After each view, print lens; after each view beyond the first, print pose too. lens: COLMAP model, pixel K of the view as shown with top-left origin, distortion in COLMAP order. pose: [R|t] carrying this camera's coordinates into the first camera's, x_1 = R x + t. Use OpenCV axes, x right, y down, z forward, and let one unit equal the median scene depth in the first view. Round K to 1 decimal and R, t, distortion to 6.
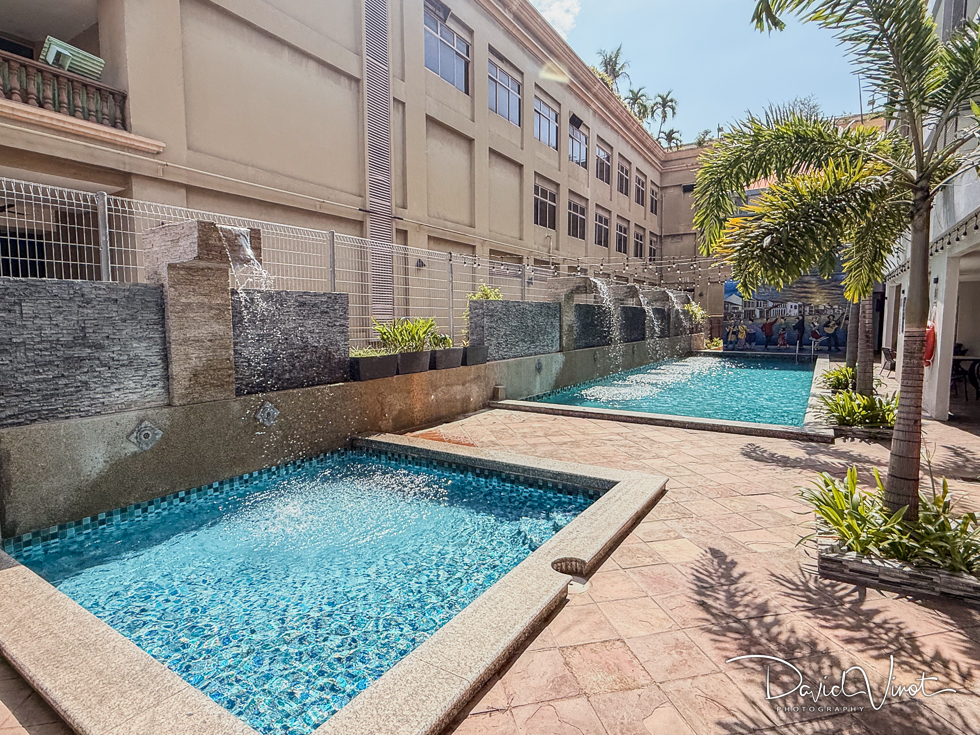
lens RADIAL K [[510.9, 0, 490.4], [0, 510.9, 361.2], [0, 0, 1]] dist [-0.005527, -0.005503]
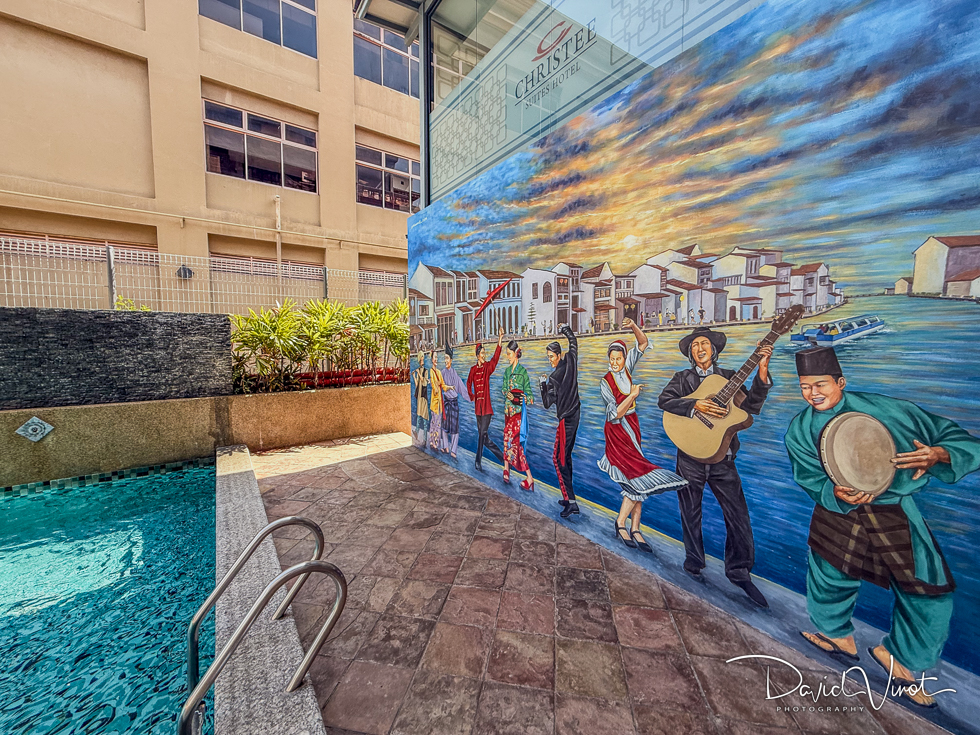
lens RADIAL K [[386.4, 0, 489.4], [0, 386.4, 364.1], [0, 0, 1]] dist [0.000132, 0.000098]
pose [[0.929316, 0.028593, -0.368178, 0.644692], [-0.035669, 0.999286, -0.012426, -0.076614], [0.367560, 0.024680, 0.929672, 0.867282]]
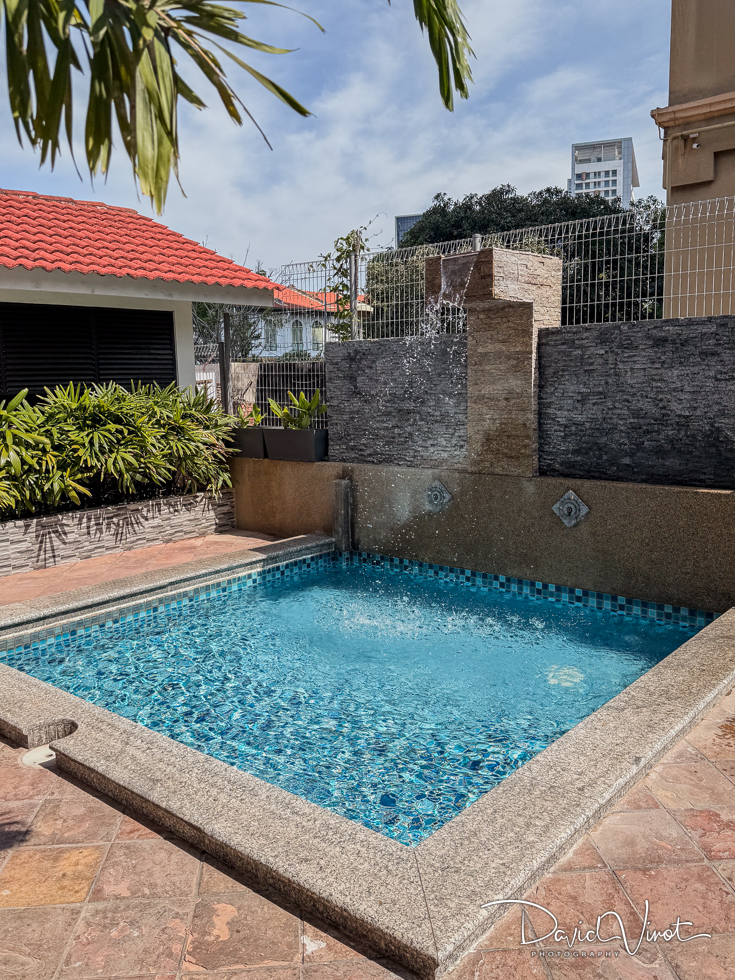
lens RADIAL K [[792.7, 0, 371.0], [0, 792.7, 493.6], [0, 0, 1]] dist [-0.011084, 0.000112]
pose [[-0.166764, 0.146909, -0.974991, 0.242366], [-0.056868, 0.985759, 0.158259, -0.026767], [0.984356, 0.081838, -0.156035, 0.339533]]
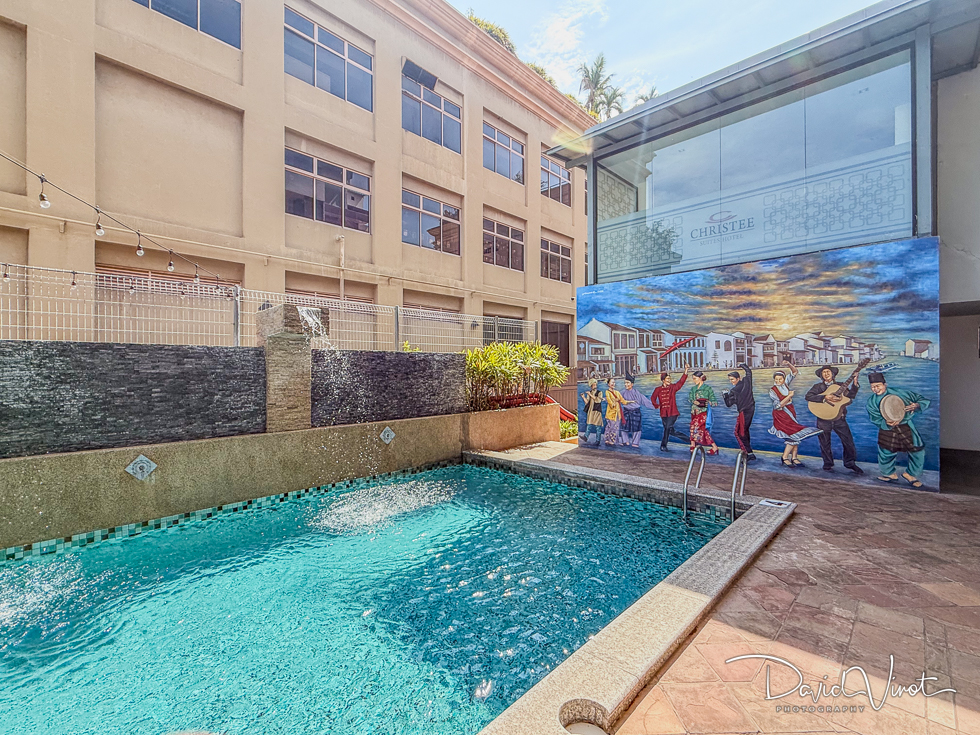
lens RADIAL K [[448.0, 0, 492.7], [0, 448.0, 364.8], [0, 0, 1]] dist [0.004974, -0.001650]
pose [[0.984816, -0.003745, -0.173560, 0.492765], [-0.012087, 0.995862, -0.090069, -0.060725], [0.173179, 0.090799, 0.980696, 0.654715]]
